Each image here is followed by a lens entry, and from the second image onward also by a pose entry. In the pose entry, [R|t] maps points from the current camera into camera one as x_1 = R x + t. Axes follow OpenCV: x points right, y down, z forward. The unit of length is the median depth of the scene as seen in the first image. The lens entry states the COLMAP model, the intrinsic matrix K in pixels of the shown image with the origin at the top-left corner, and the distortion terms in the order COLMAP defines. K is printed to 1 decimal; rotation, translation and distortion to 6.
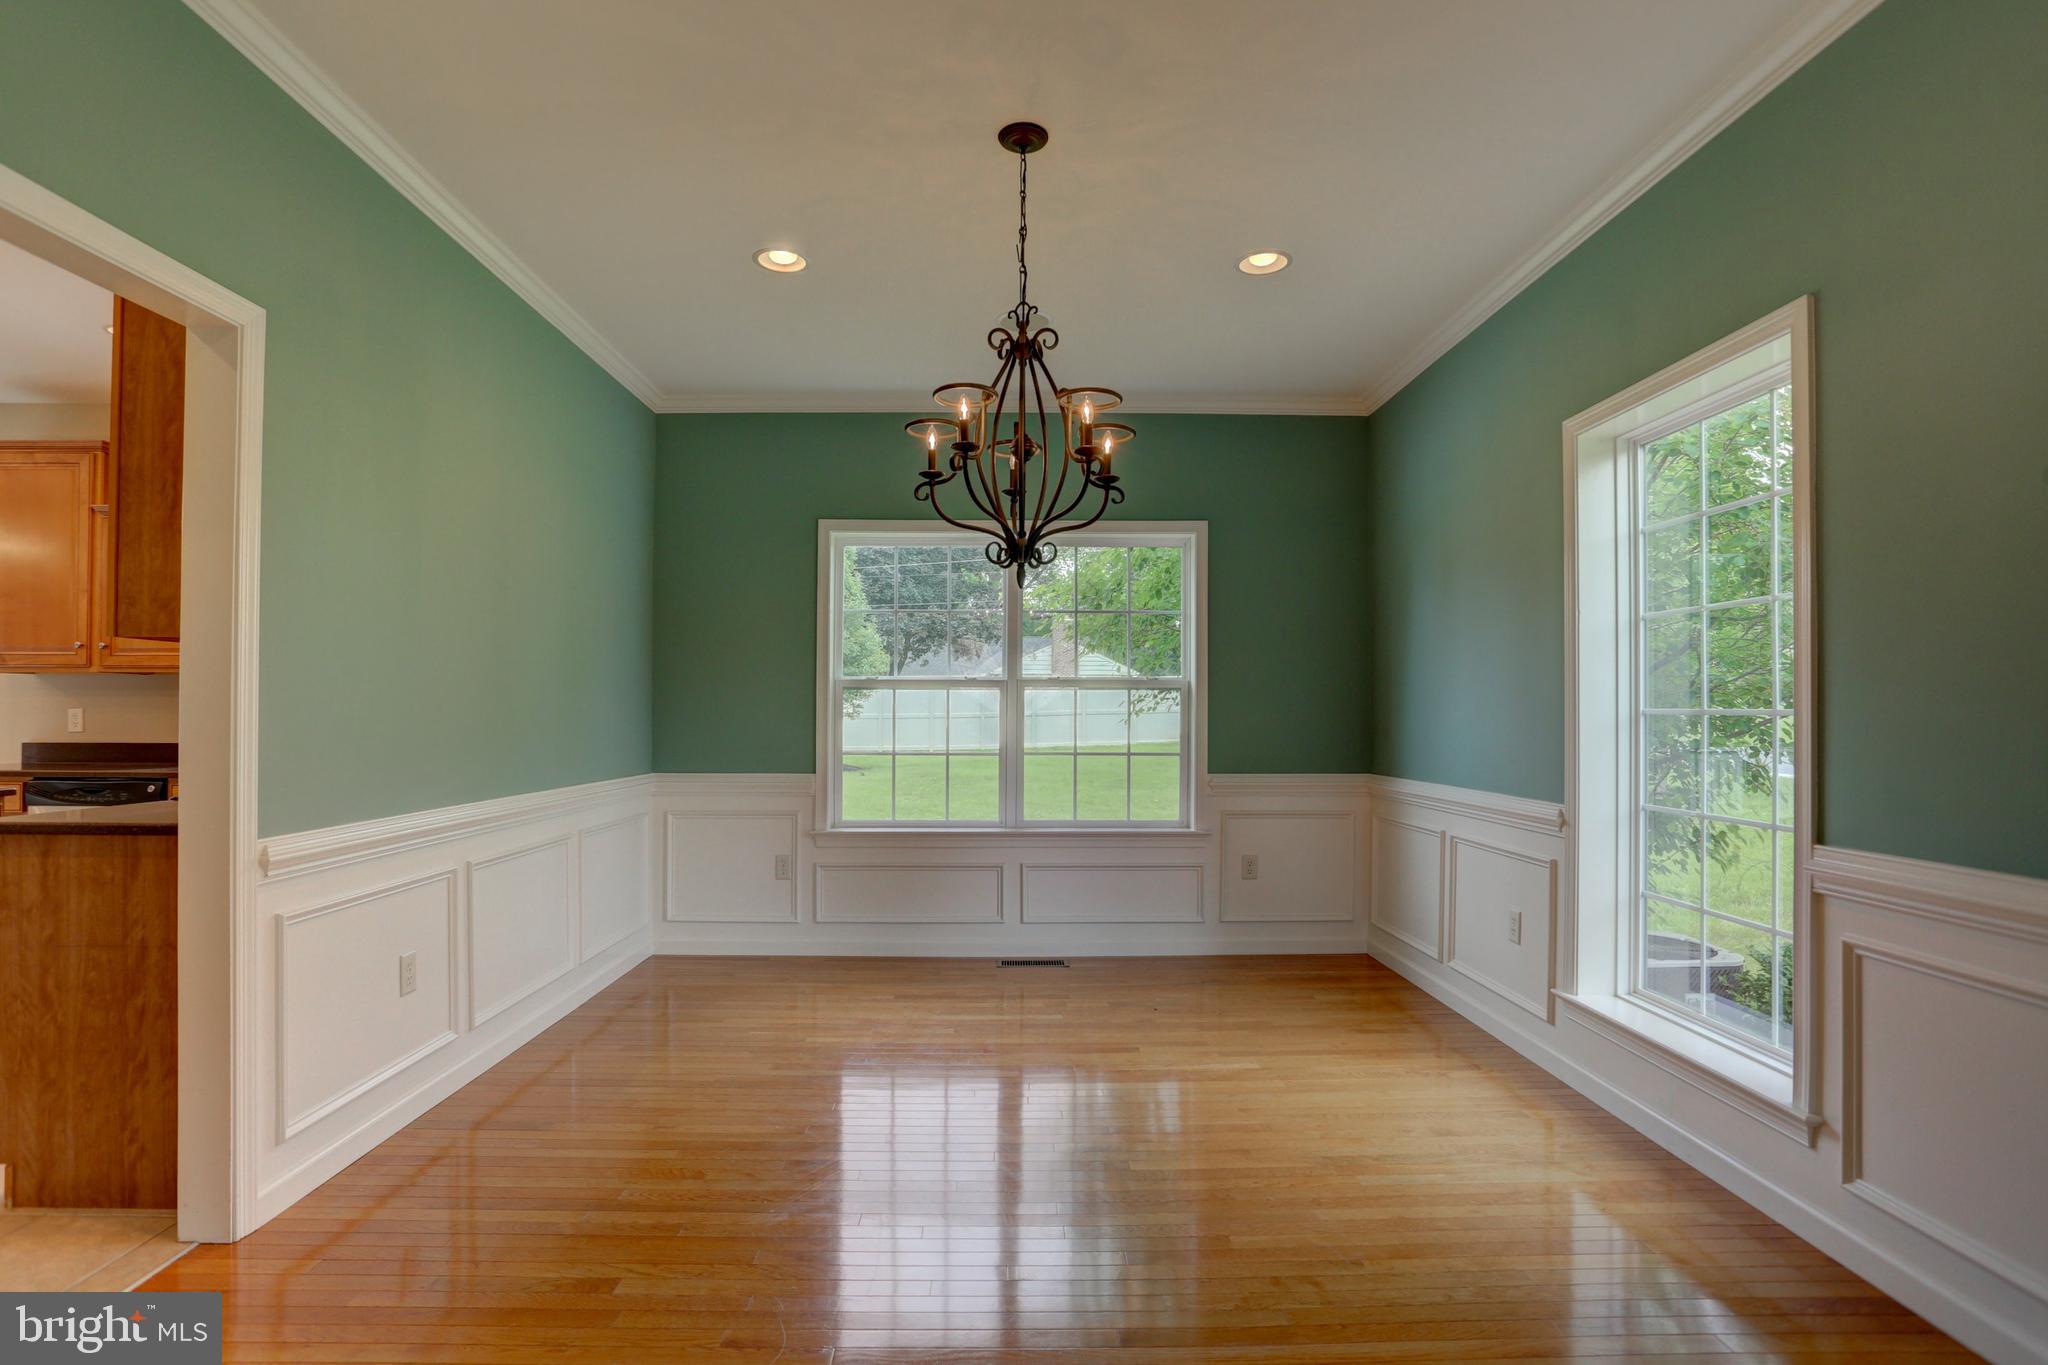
lens RADIAL K [[1016.4, 0, 999.6], [0, 1016.4, 700.0], [0, 0, 1]] dist [-0.055875, 0.022110]
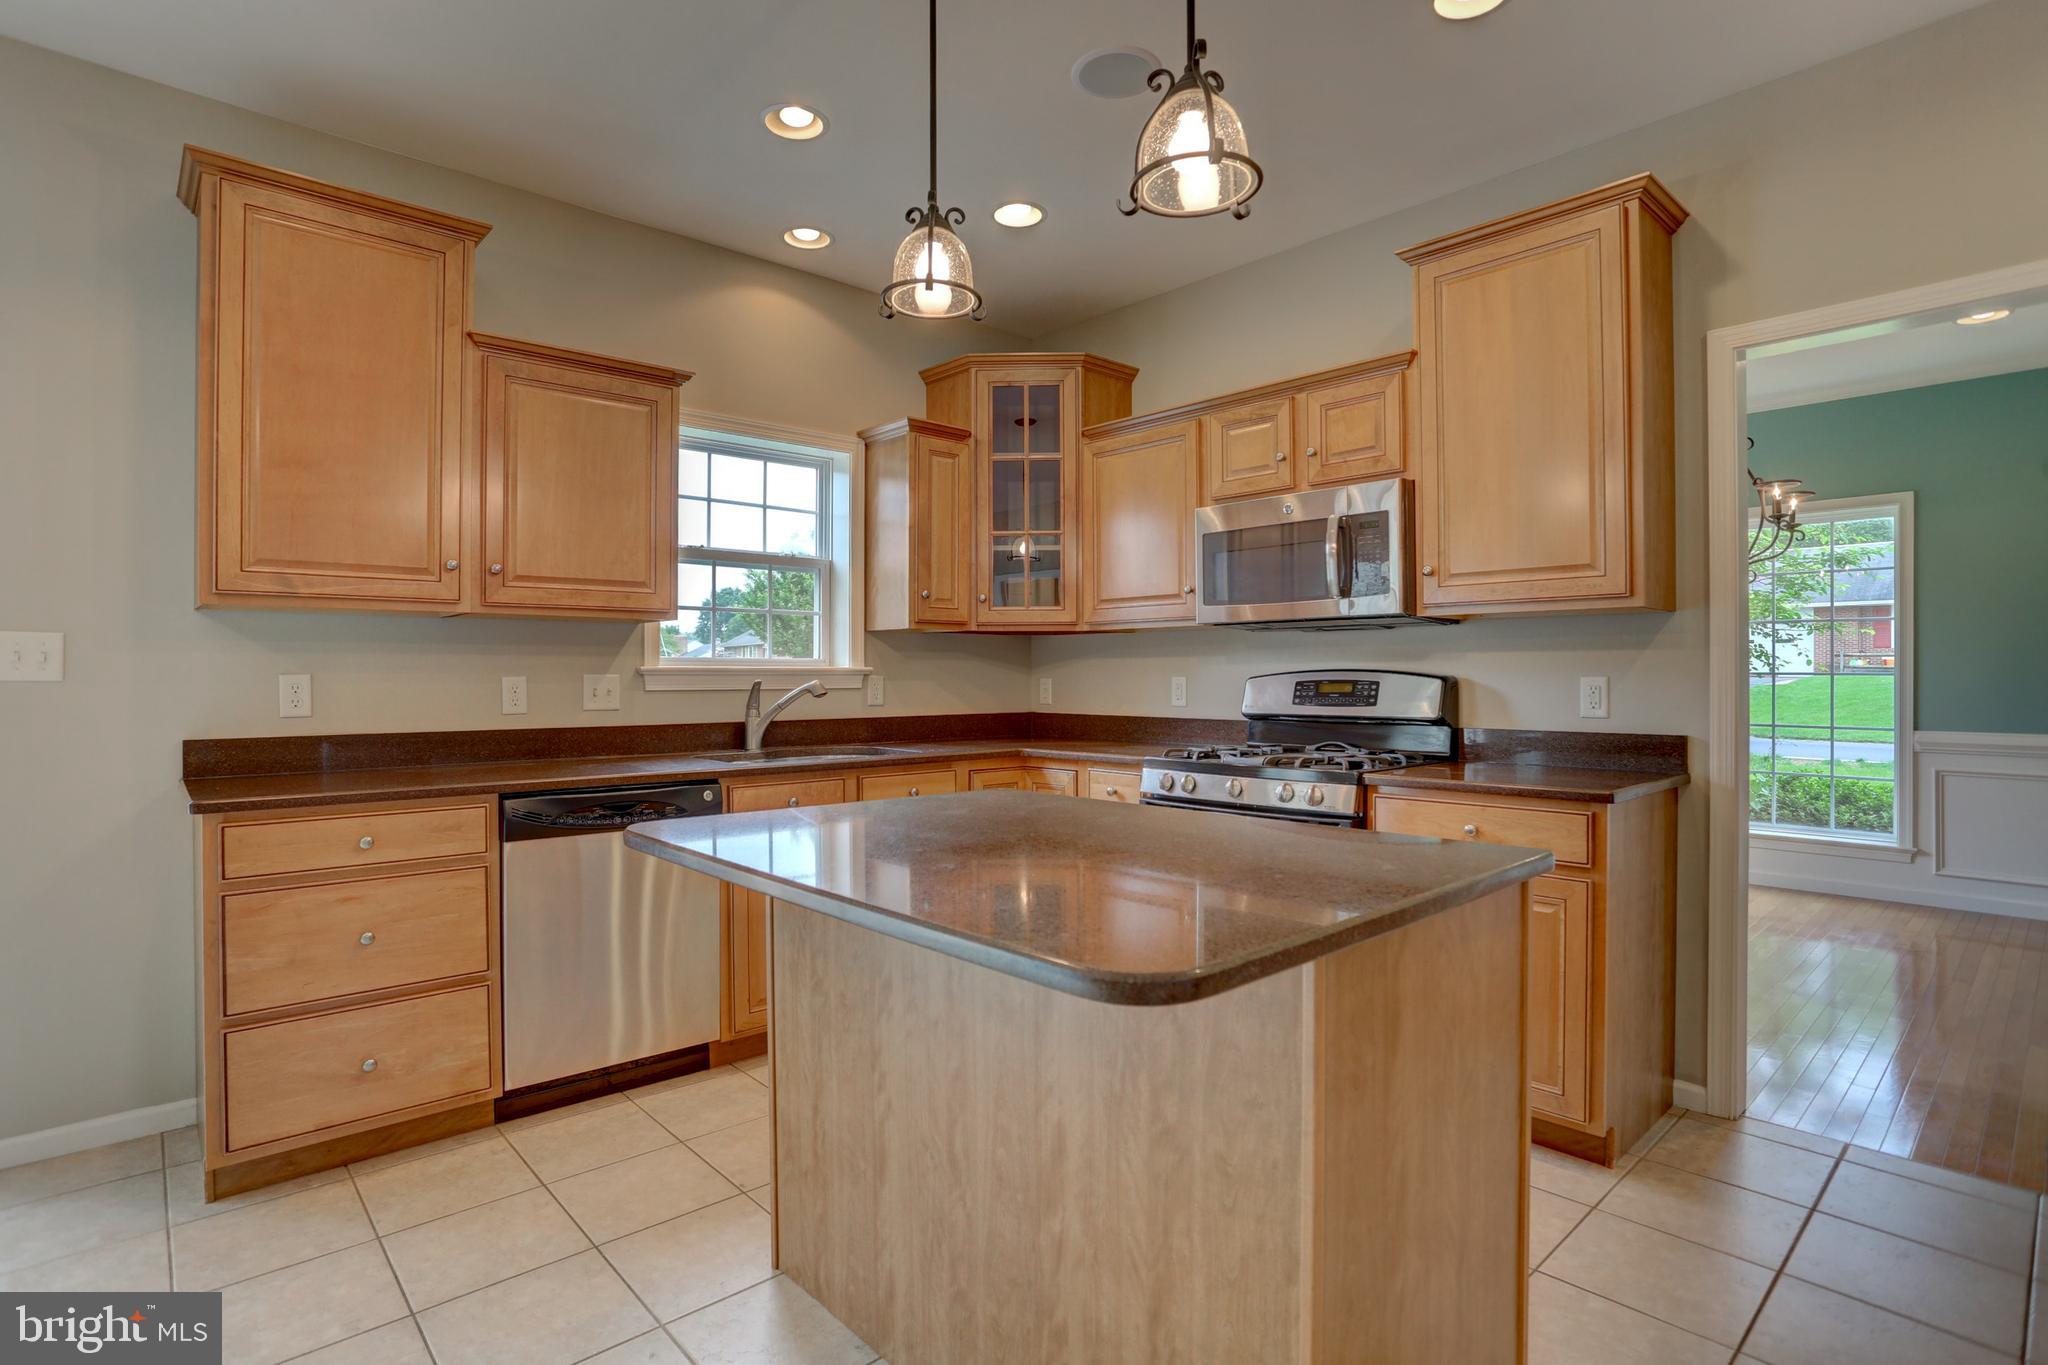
lens RADIAL K [[1016.4, 0, 999.6], [0, 1016.4, 683.0], [0, 0, 1]] dist [-0.055875, 0.022110]
pose [[0.756270, -0.010564, 0.654174, -1.018450], [-0.000258, 0.999865, 0.016445, 0.003655], [-0.654259, -0.012606, 0.756165, 0.320796]]
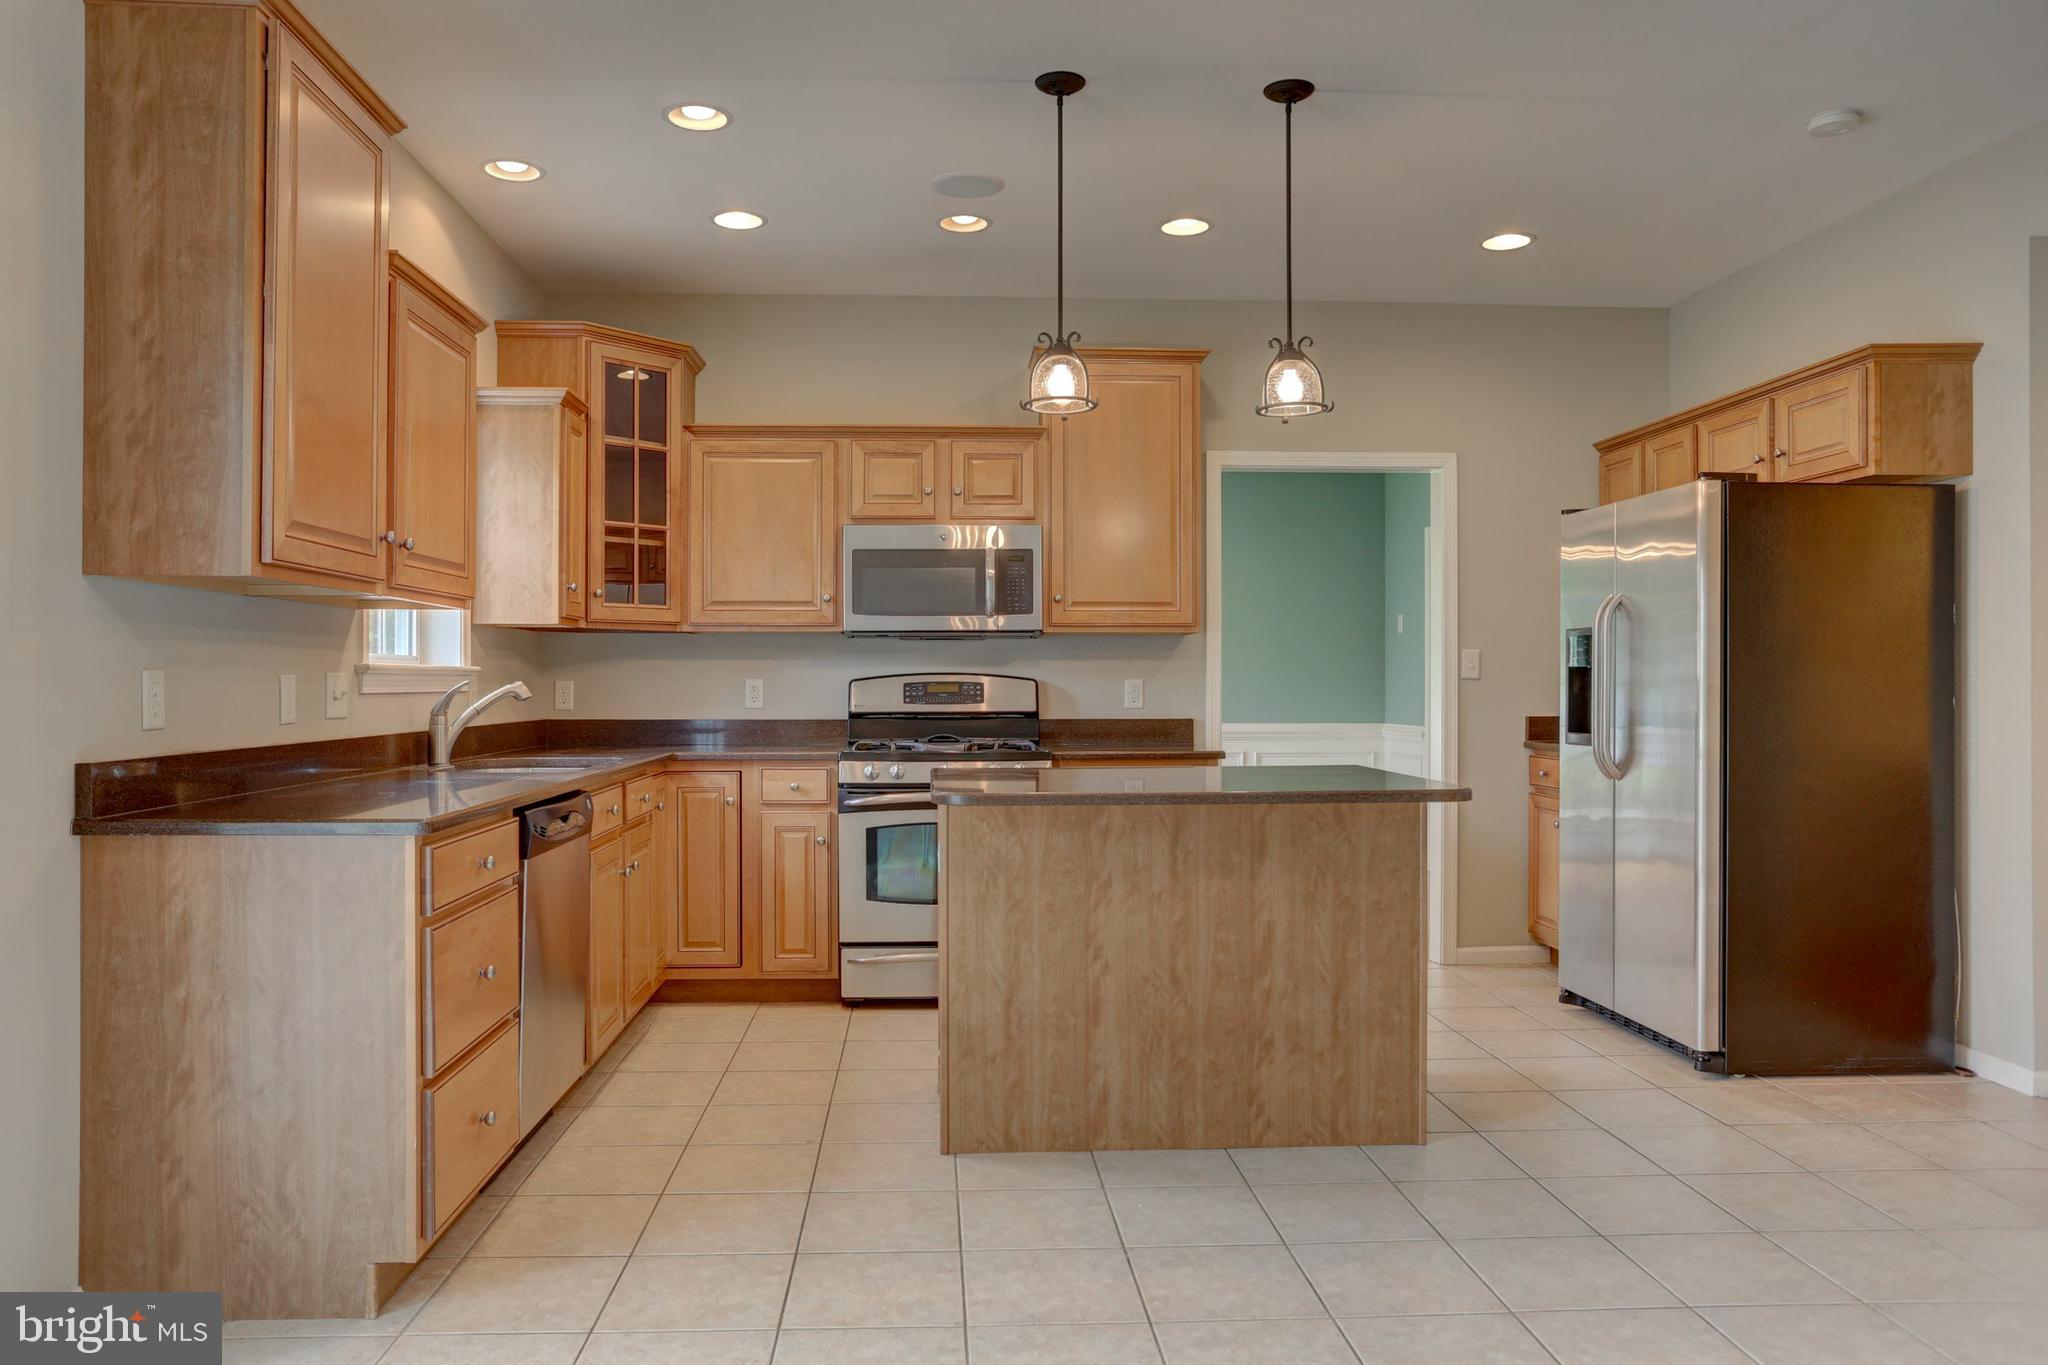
lens RADIAL K [[1425.6, 0, 1013.7], [0, 1425.6, 683.5], [0, 0, 1]] dist [-0.025954, 0.015154]
pose [[-0.039221, -0.004369, 0.999221, -1.540140], [-0.008132, 0.999959, 0.004053, 0.008839], [-0.999197, -0.007967, -0.039255, 0.681730]]
